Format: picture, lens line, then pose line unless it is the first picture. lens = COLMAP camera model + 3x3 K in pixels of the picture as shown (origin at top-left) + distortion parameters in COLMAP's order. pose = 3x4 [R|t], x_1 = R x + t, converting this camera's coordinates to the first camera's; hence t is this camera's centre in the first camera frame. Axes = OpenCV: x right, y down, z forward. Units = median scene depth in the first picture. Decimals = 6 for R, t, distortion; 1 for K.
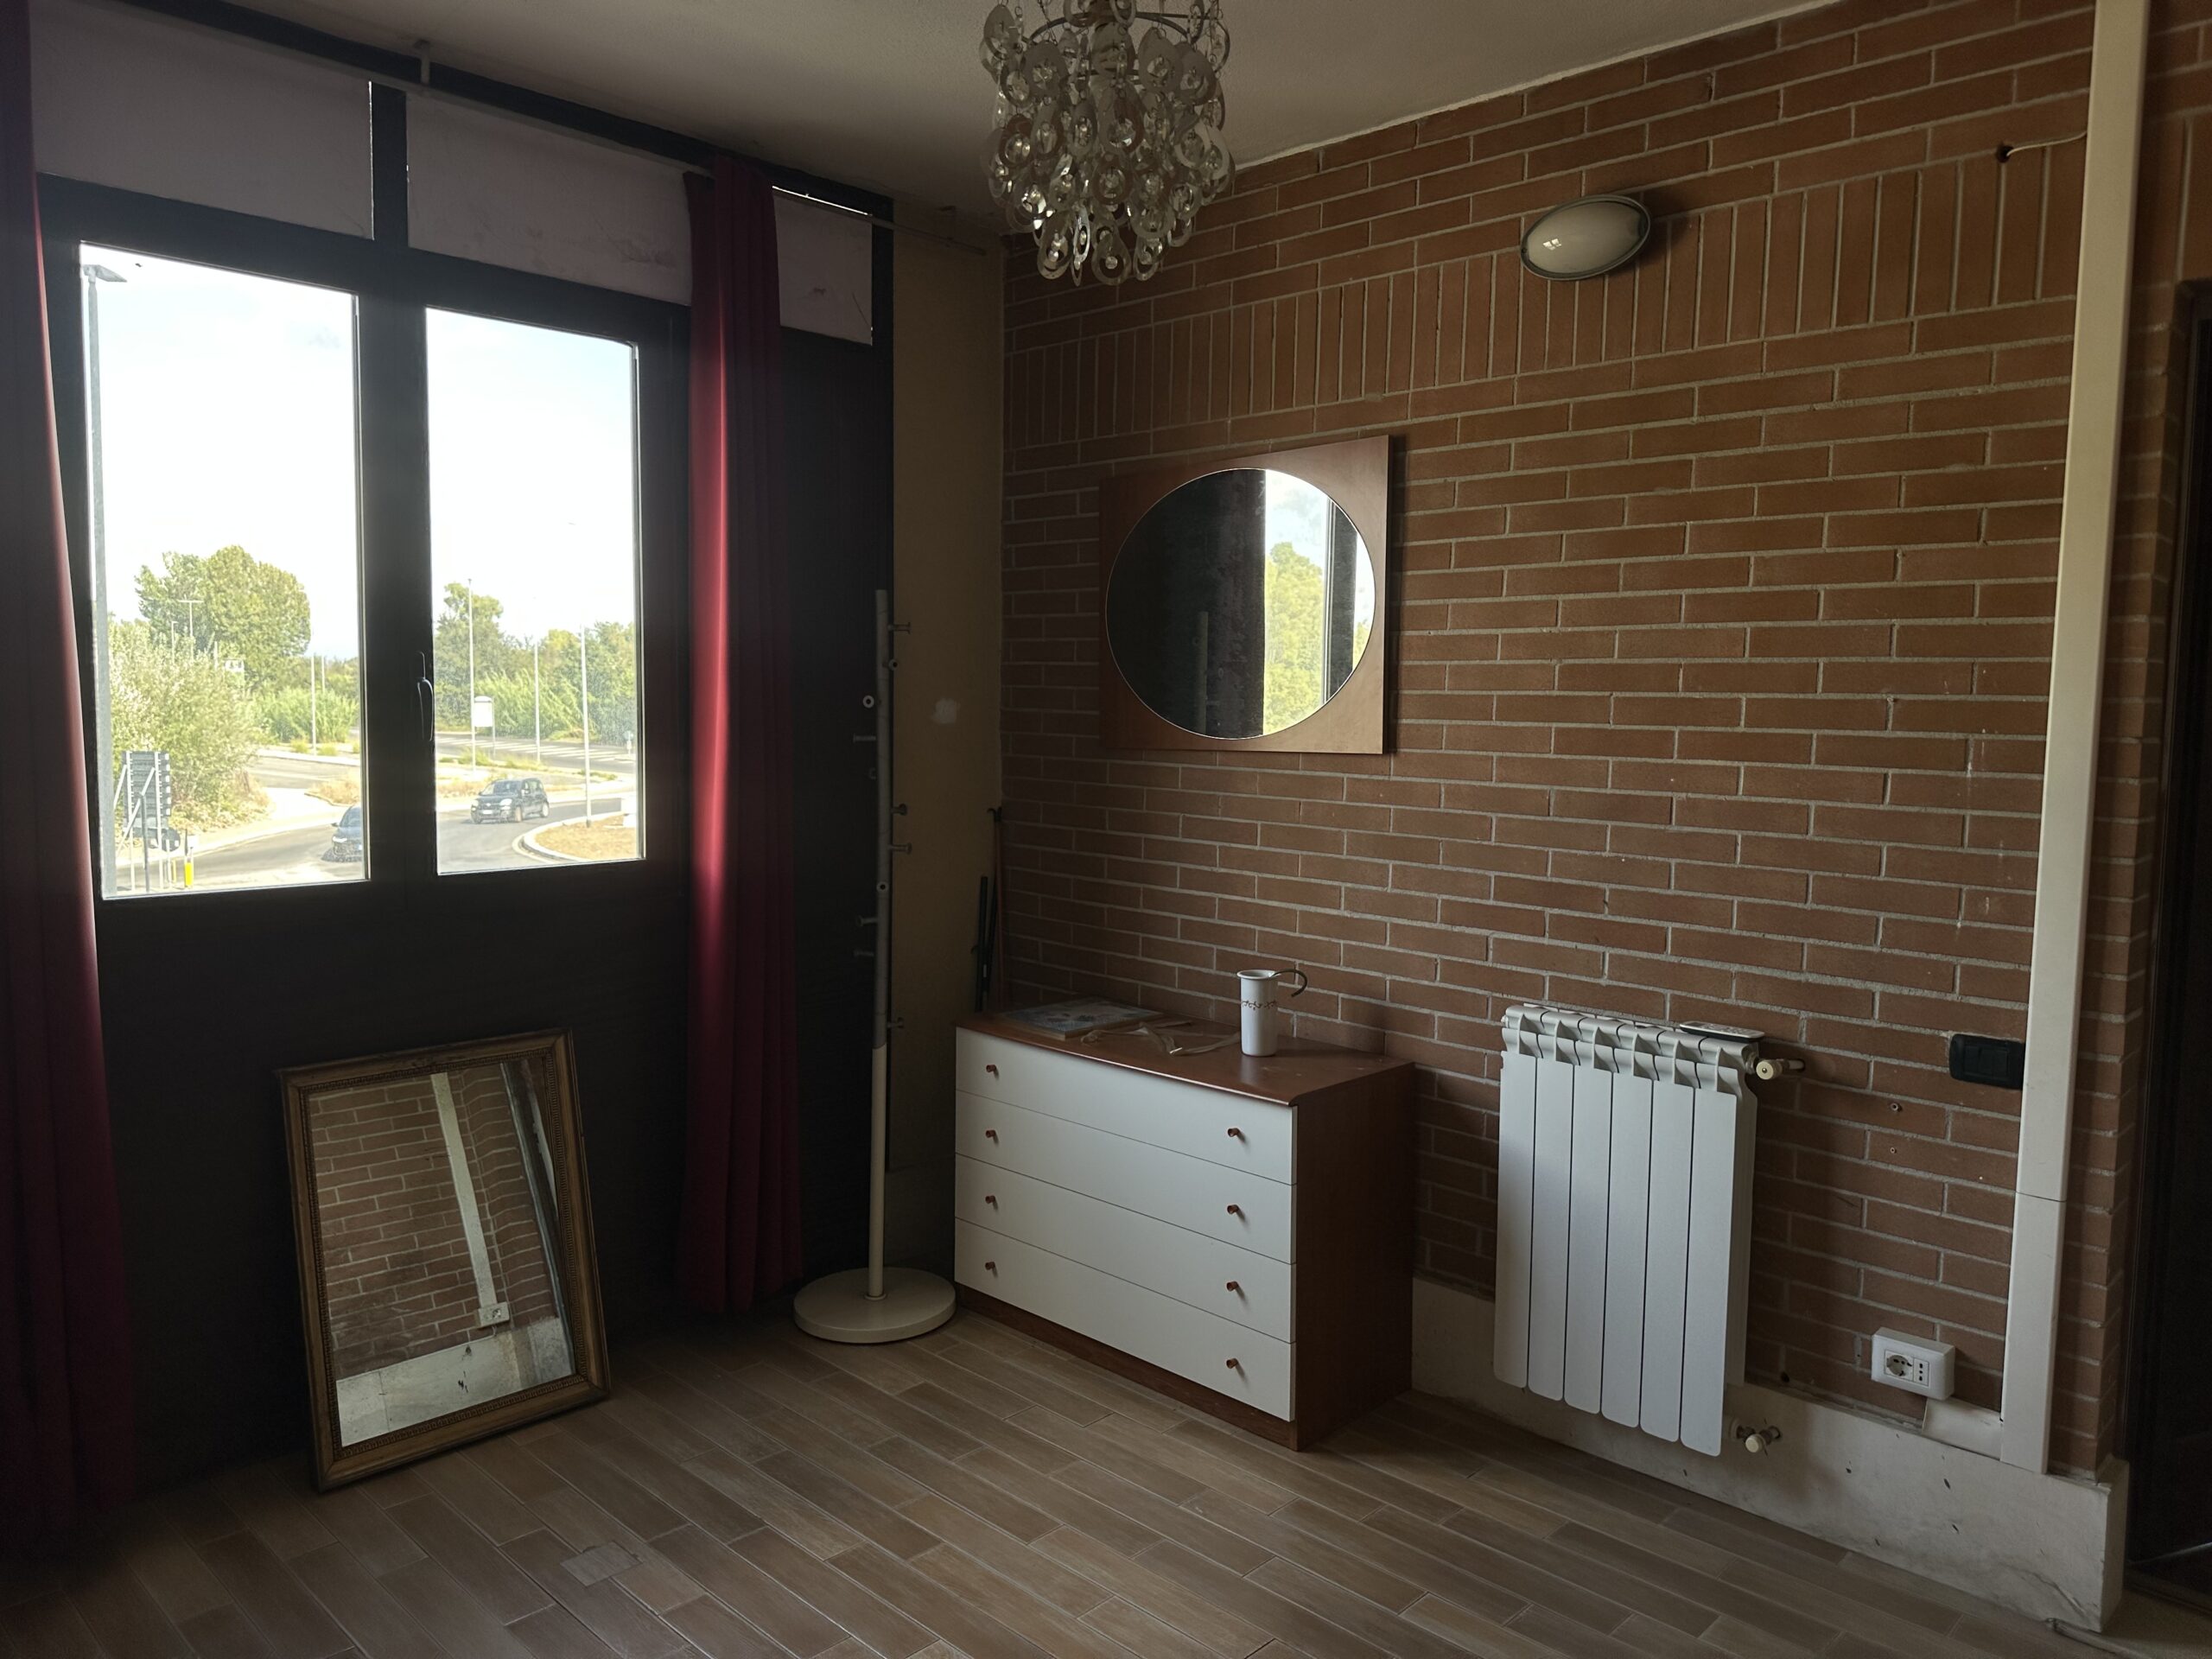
lens RADIAL K [[1577.8, 0, 1096.8], [0, 1577.8, 819.7], [0, 0, 1]] dist [0.100626, -0.095663]
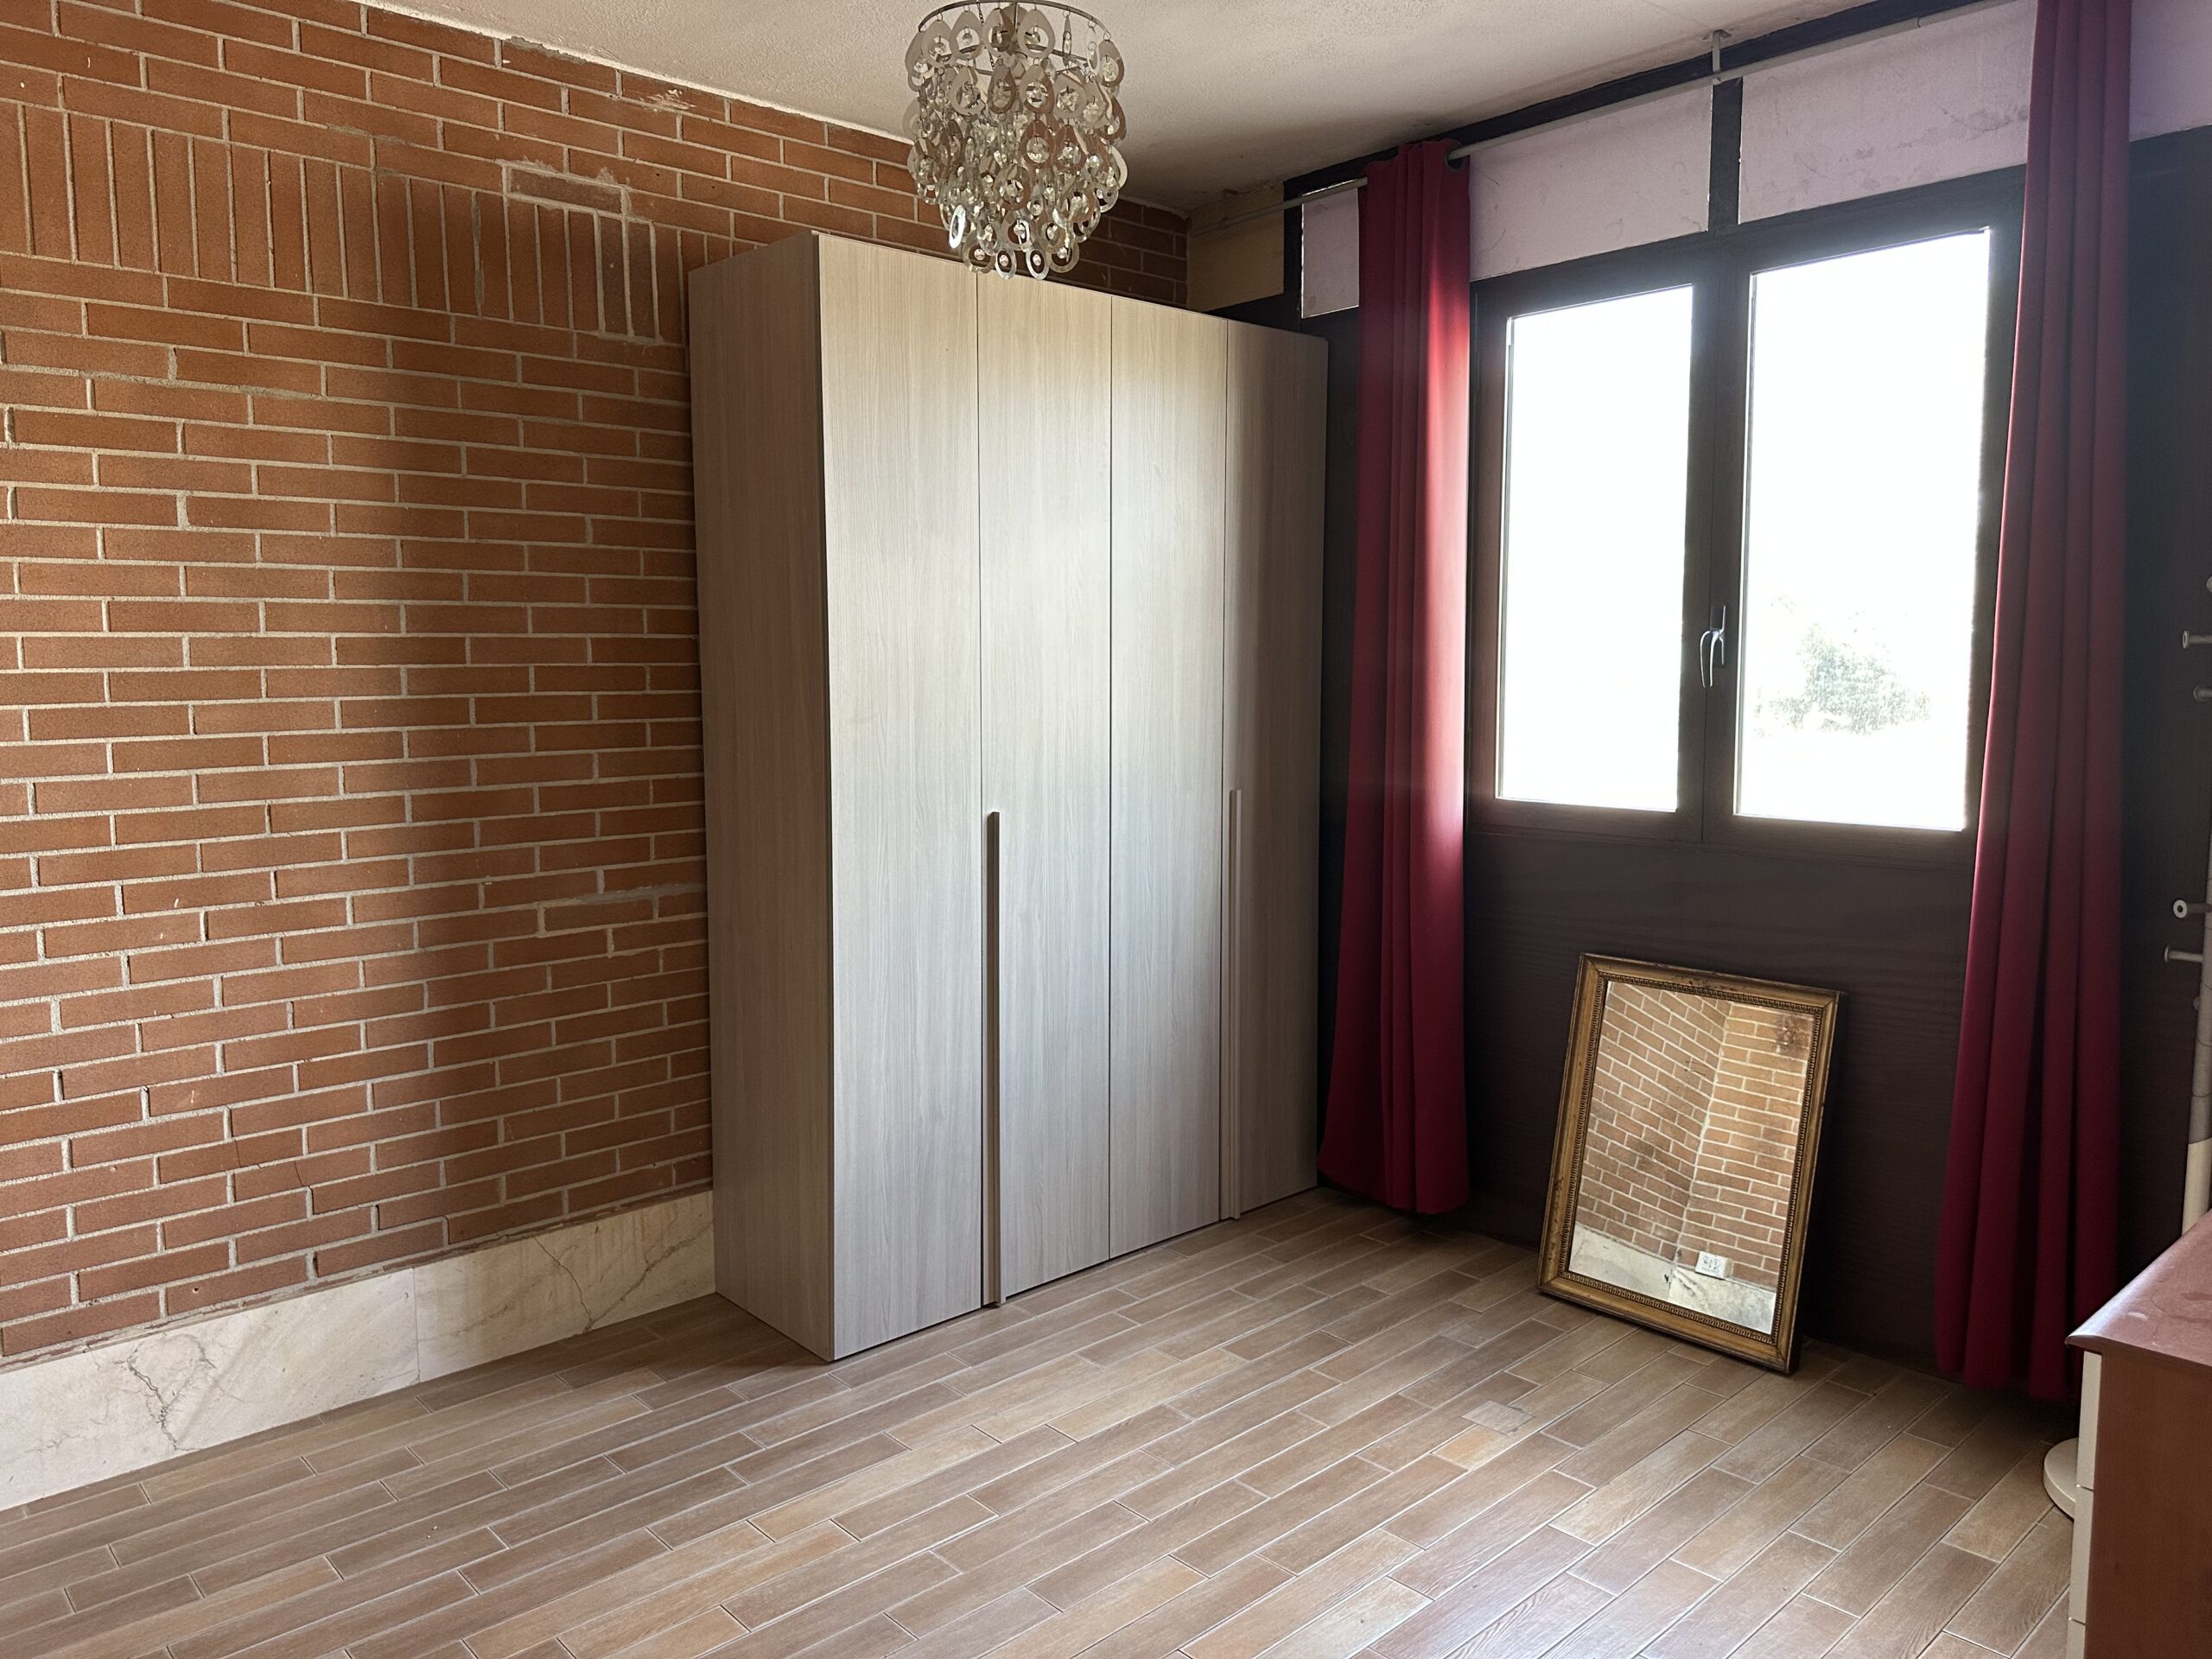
lens RADIAL K [[1577.8, 0, 1096.8], [0, 1577.8, 819.7], [0, 0, 1]] dist [0.100626, -0.095663]
pose [[-0.037705, 0.094997, -0.994763, 0.680947], [-0.070583, 0.992732, 0.097478, -0.037247], [0.996793, 0.073888, -0.030725, 0.632954]]
